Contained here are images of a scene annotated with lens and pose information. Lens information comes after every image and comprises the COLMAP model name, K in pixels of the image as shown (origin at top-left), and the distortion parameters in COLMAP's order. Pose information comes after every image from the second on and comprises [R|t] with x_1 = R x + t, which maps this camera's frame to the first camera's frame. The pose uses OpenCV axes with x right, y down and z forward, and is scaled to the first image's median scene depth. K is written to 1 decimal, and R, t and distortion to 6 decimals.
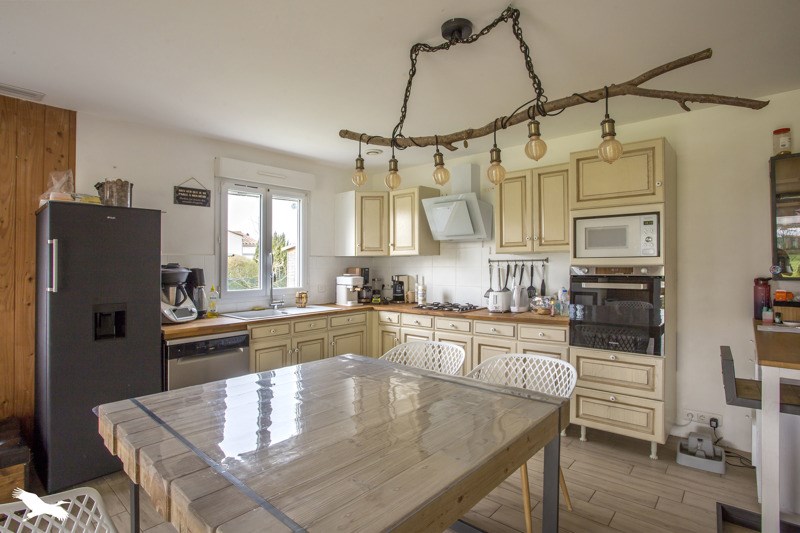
lens RADIAL K [[410.1, 0, 400.3], [0, 410.1, 261.8], [0, 0, 1]] dist [-0.003991, -0.000005]
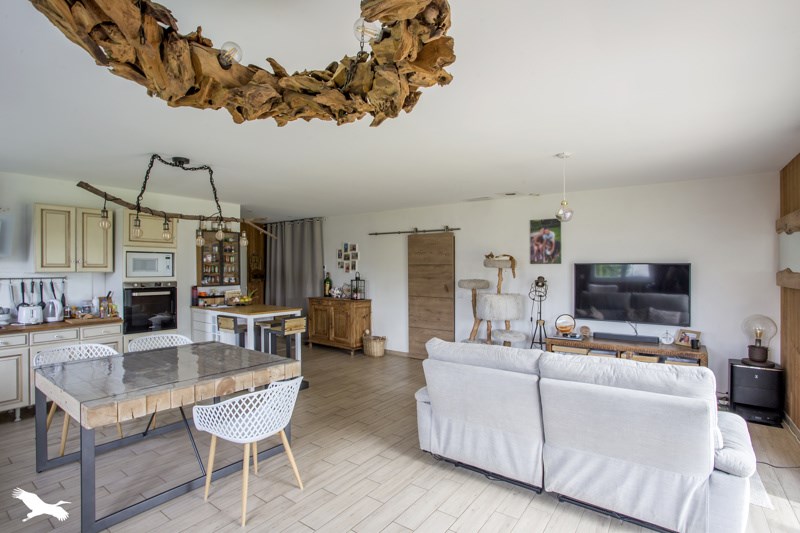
lens RADIAL K [[410.1, 0, 400.2], [0, 410.1, 268.4], [0, 0, 1]] dist [-0.003991, -0.000005]
pose [[-0.049473, 0.004814, 0.998764, -1.260824], [-0.010622, 0.999929, -0.005346, -0.049172], [-0.998719, -0.010874, -0.049419, 0.054252]]
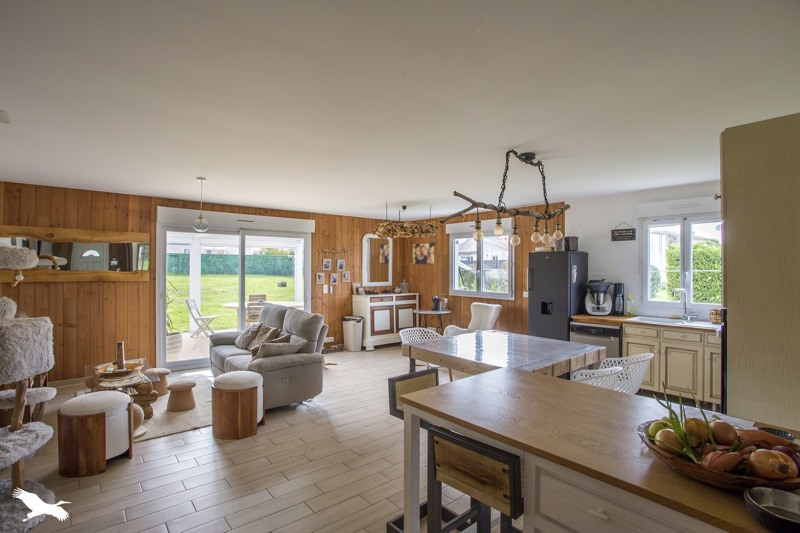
lens RADIAL K [[410.1, 0, 399.5], [0, 410.1, 268.3], [0, 0, 1]] dist [-0.003991, -0.000005]
pose [[-0.144431, 0.005754, -0.989498, 0.647899], [0.006030, 0.999970, 0.004935, -0.029107], [0.989496, -0.005254, -0.144462, 0.240498]]
